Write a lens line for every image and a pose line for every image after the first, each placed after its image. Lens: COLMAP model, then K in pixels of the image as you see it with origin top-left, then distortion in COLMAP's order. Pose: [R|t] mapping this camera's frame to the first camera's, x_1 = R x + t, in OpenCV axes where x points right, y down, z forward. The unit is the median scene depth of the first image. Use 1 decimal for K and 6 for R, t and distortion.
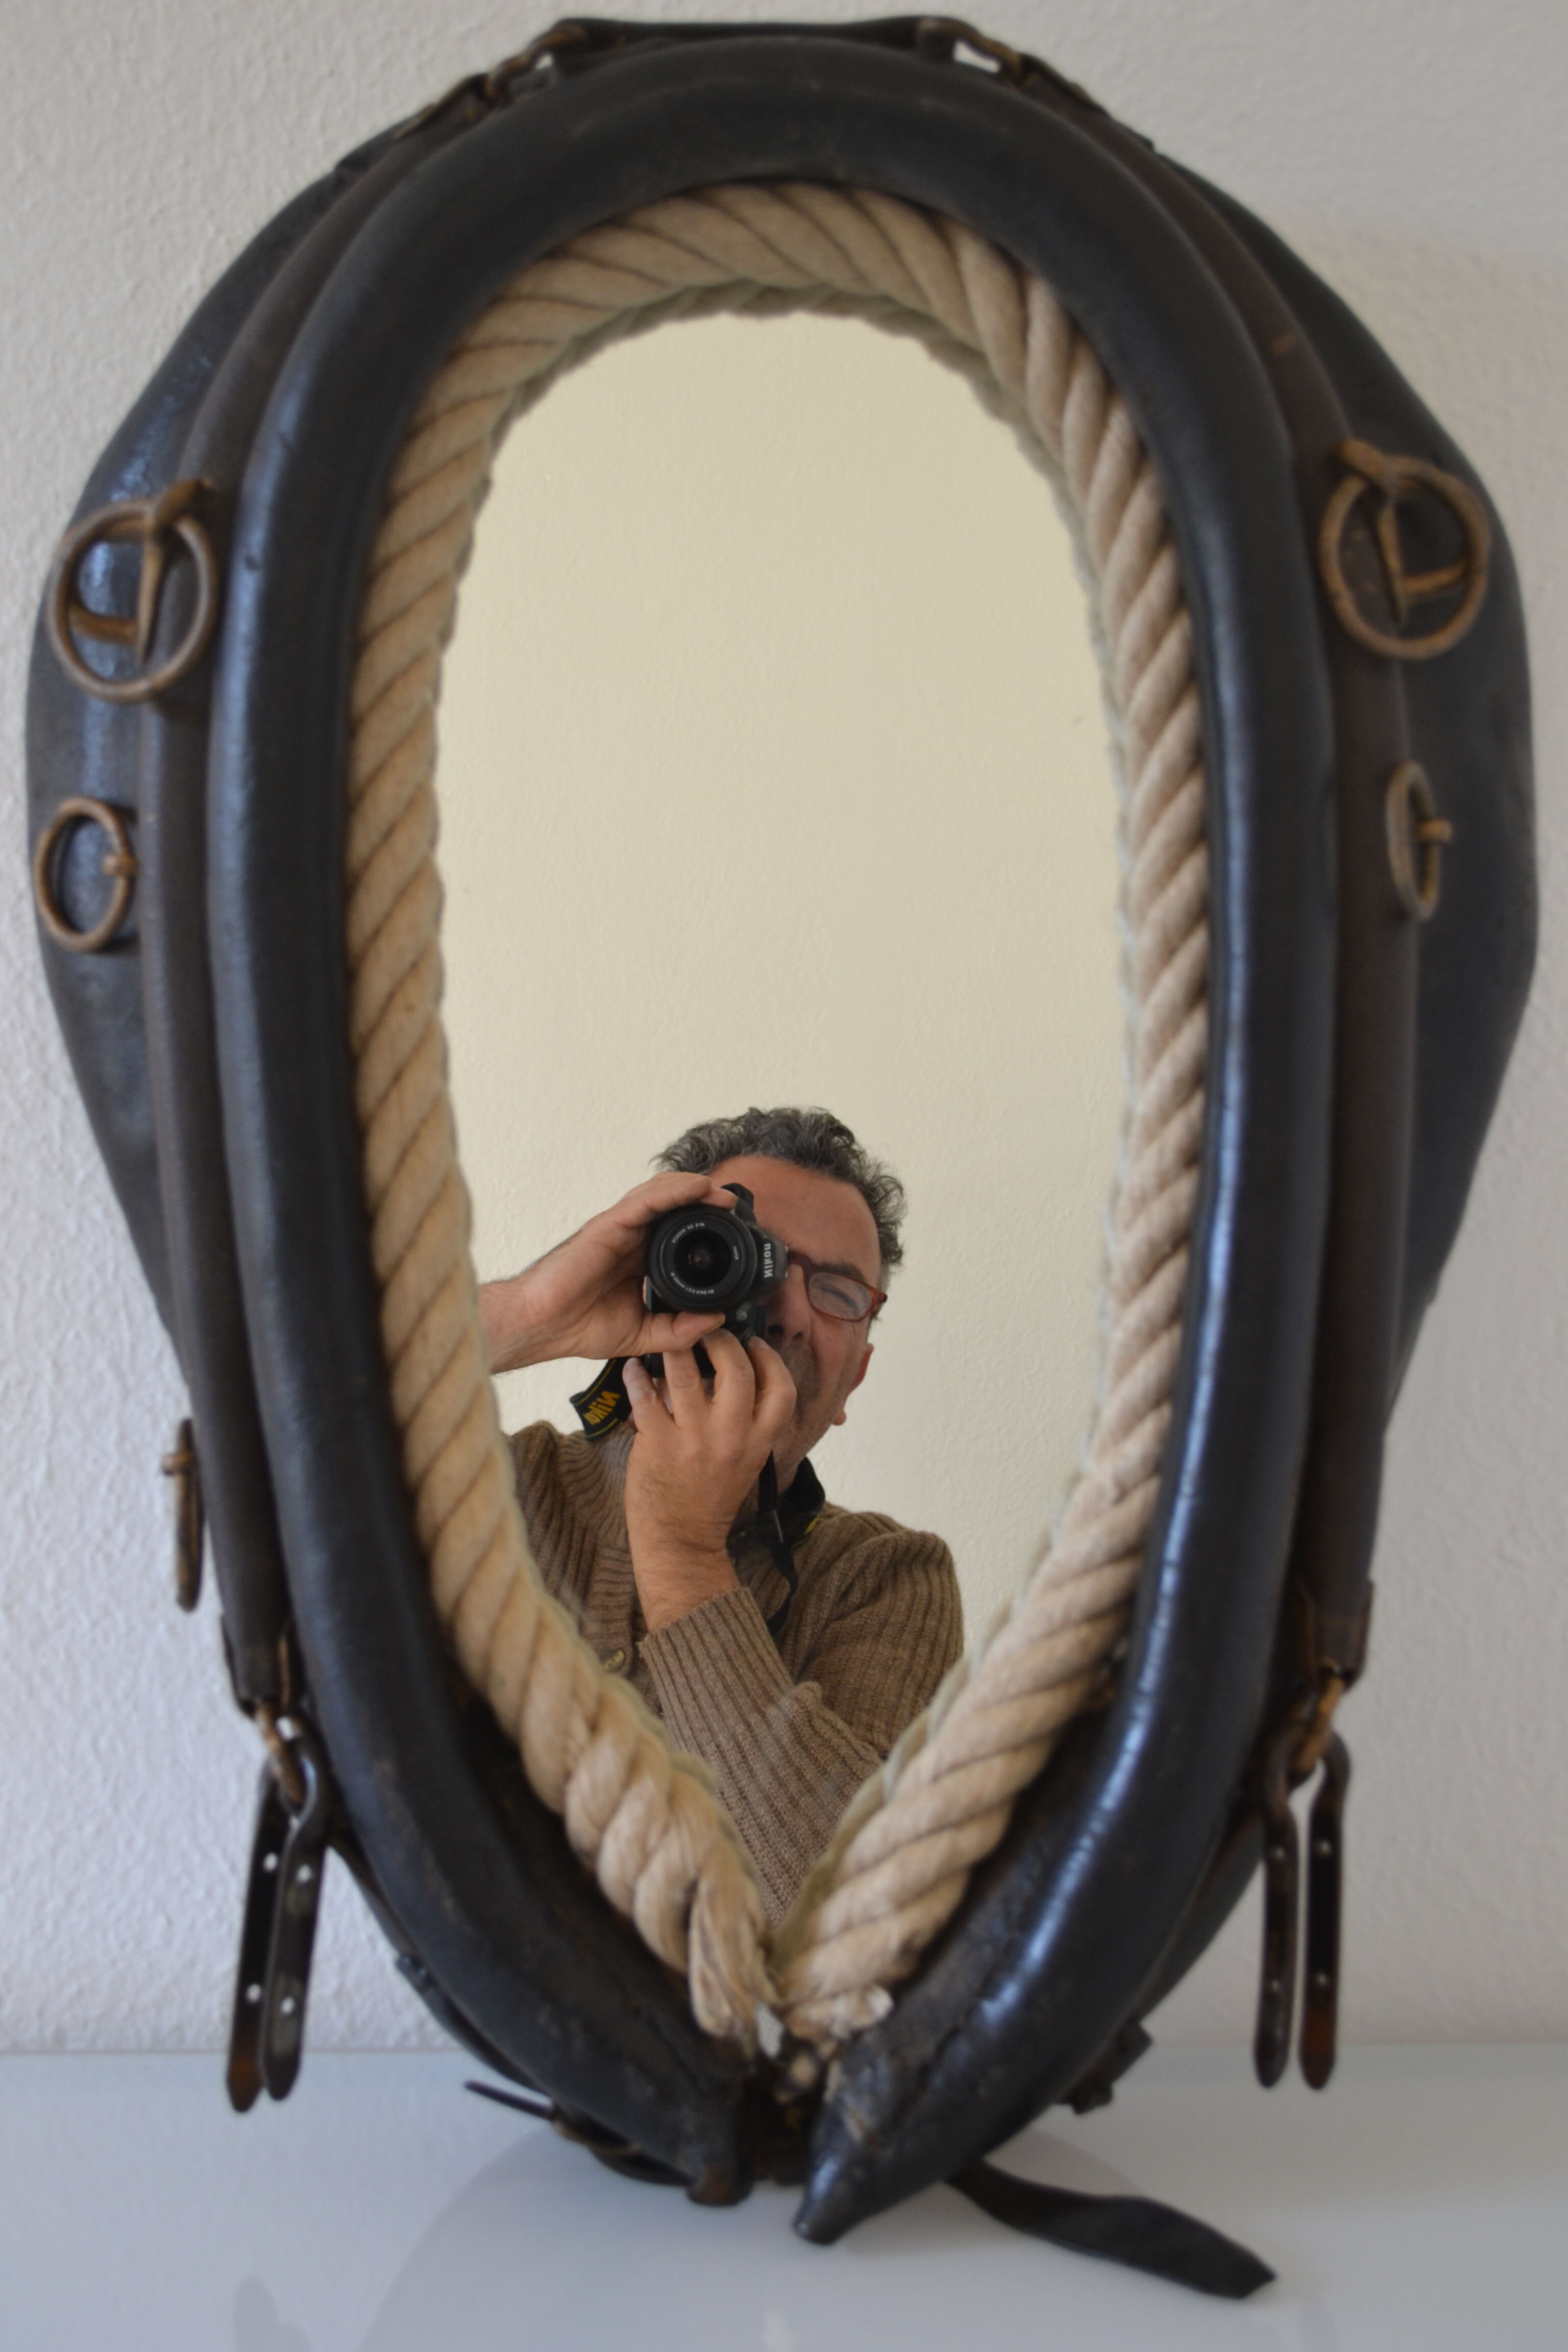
lens RADIAL K [[3650.5, 0, 805.3], [0, 3650.5, 1190.8], [0, 0, 1]] dist [-0.019053, 0.000000]
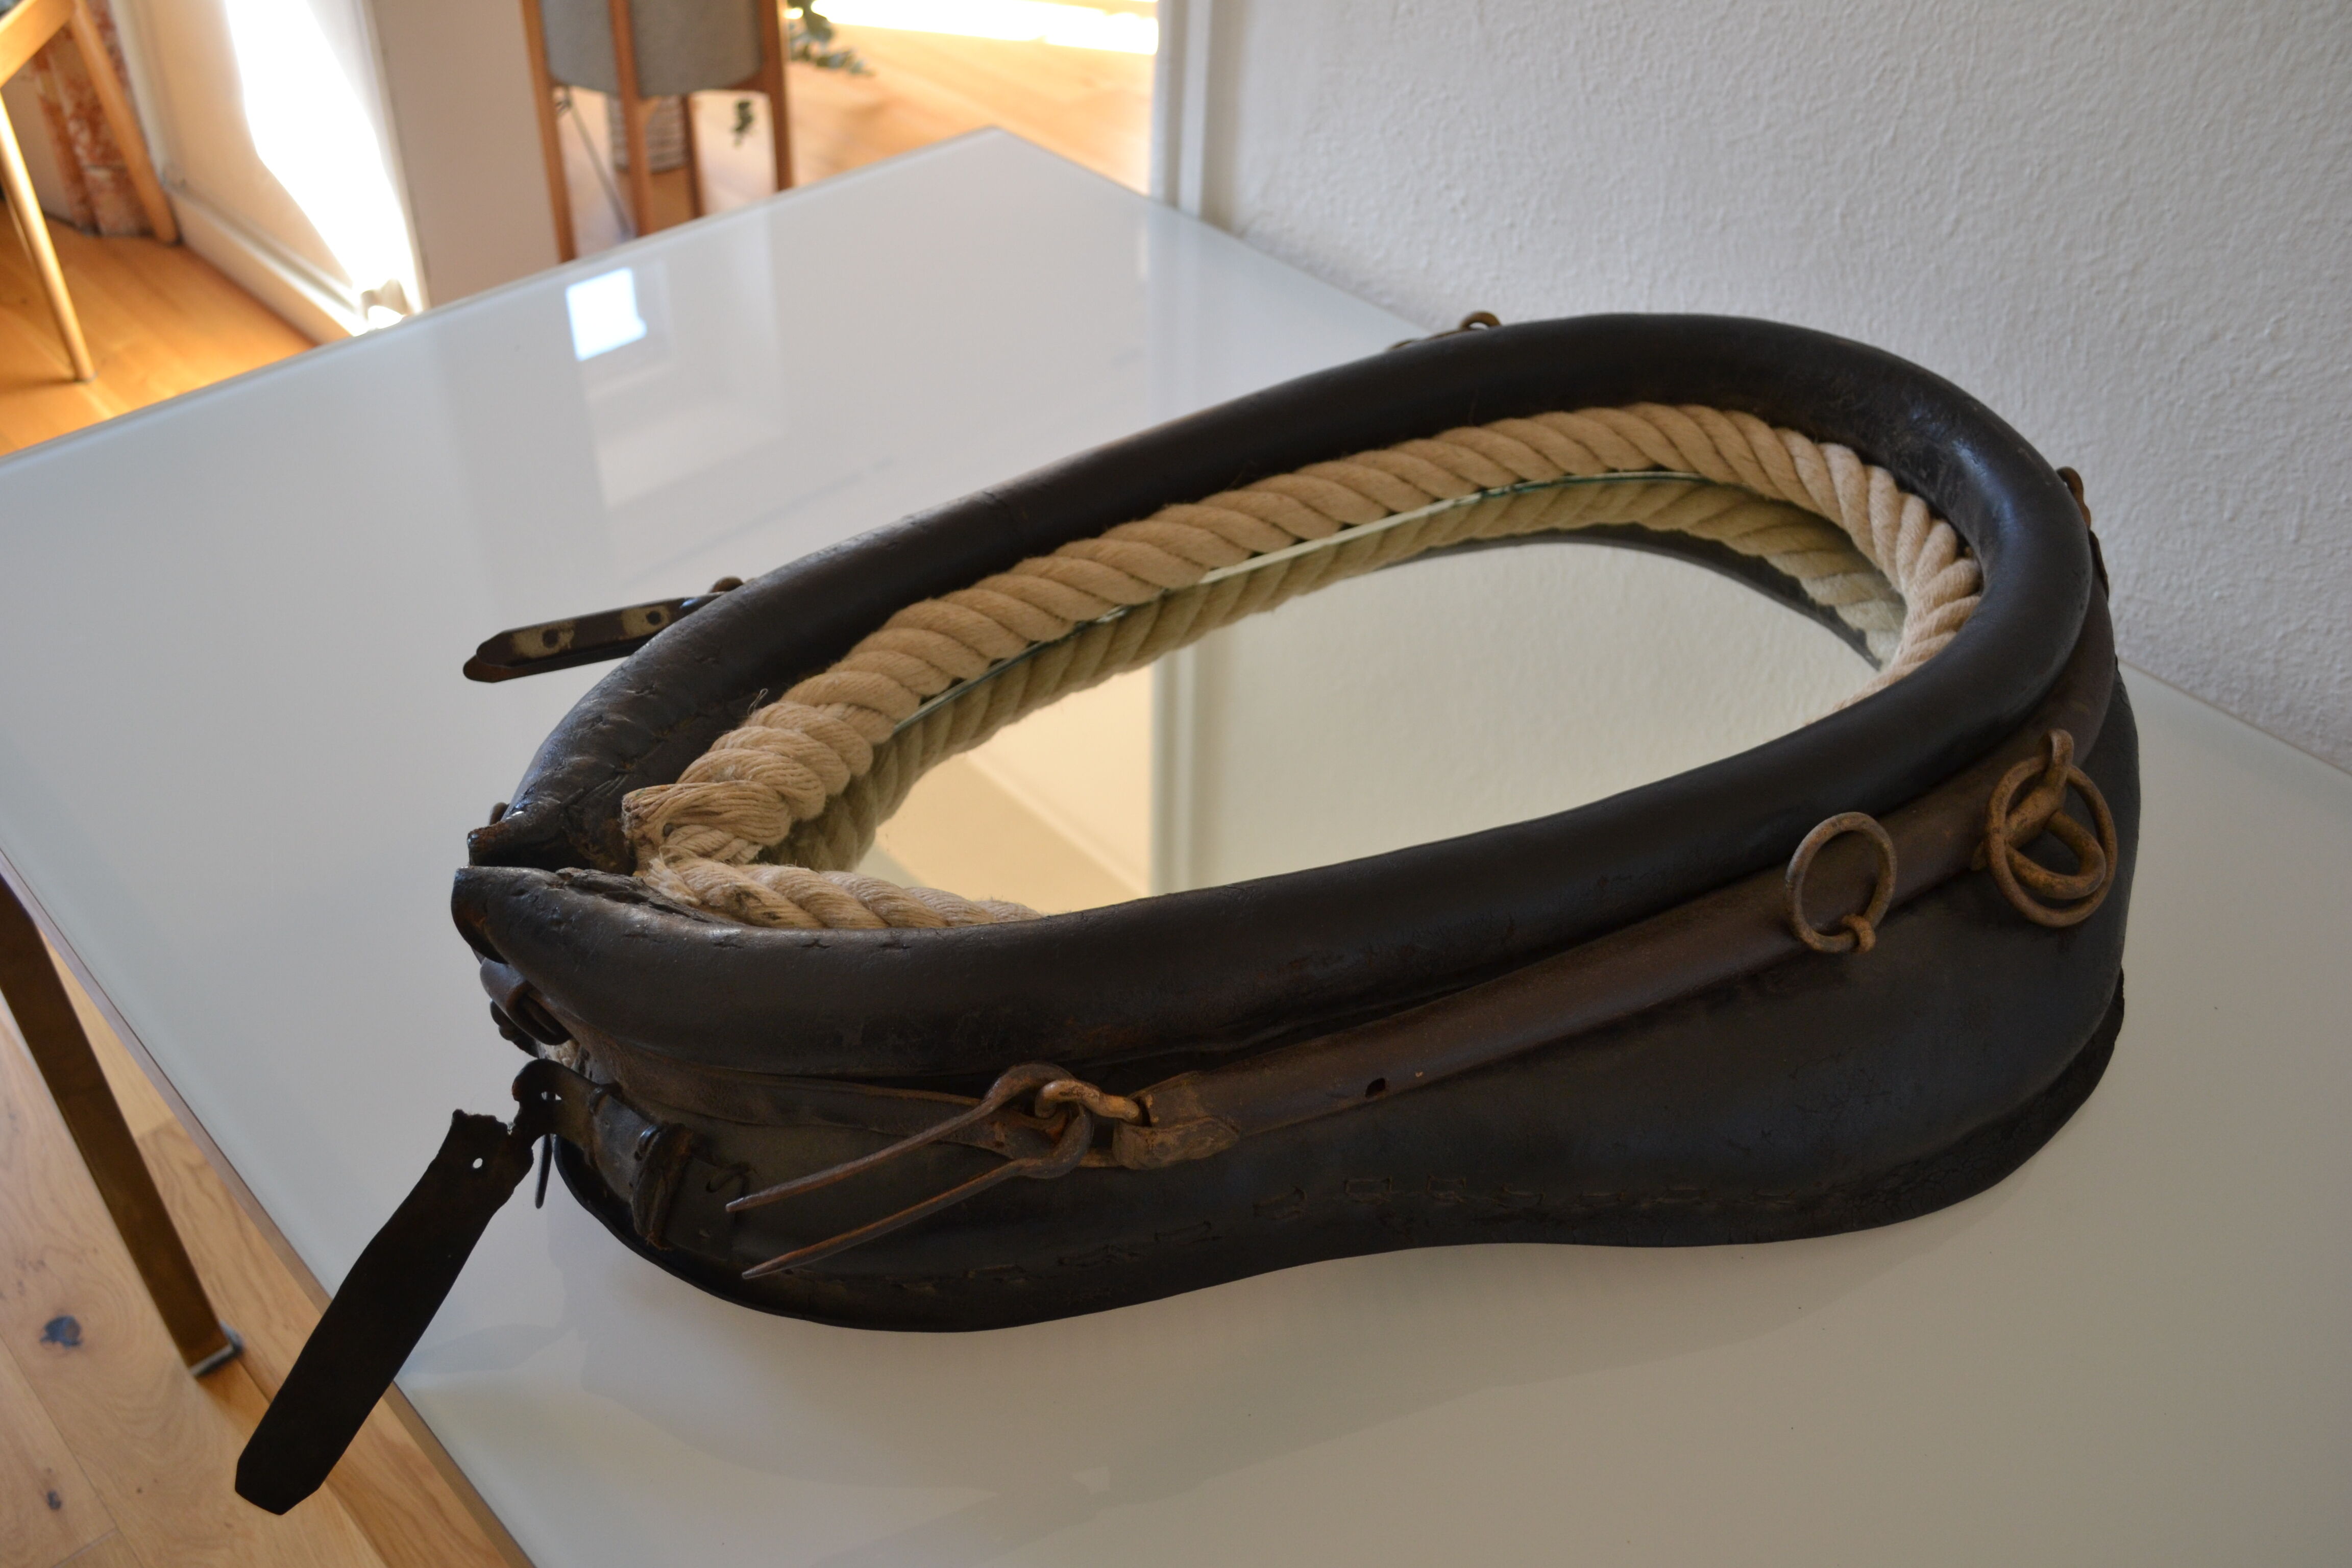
lens RADIAL K [[2033.6, 0, 1171.1], [0, 2033.6, 809.8], [0, 0, 1]] dist [-0.071752, 0.002597]
pose [[0.703313, 0.487009, -0.517855, 0.130273], [-0.106146, 0.792247, 0.600898, -0.158502], [0.702911, -0.367650, 0.608891, 0.233403]]
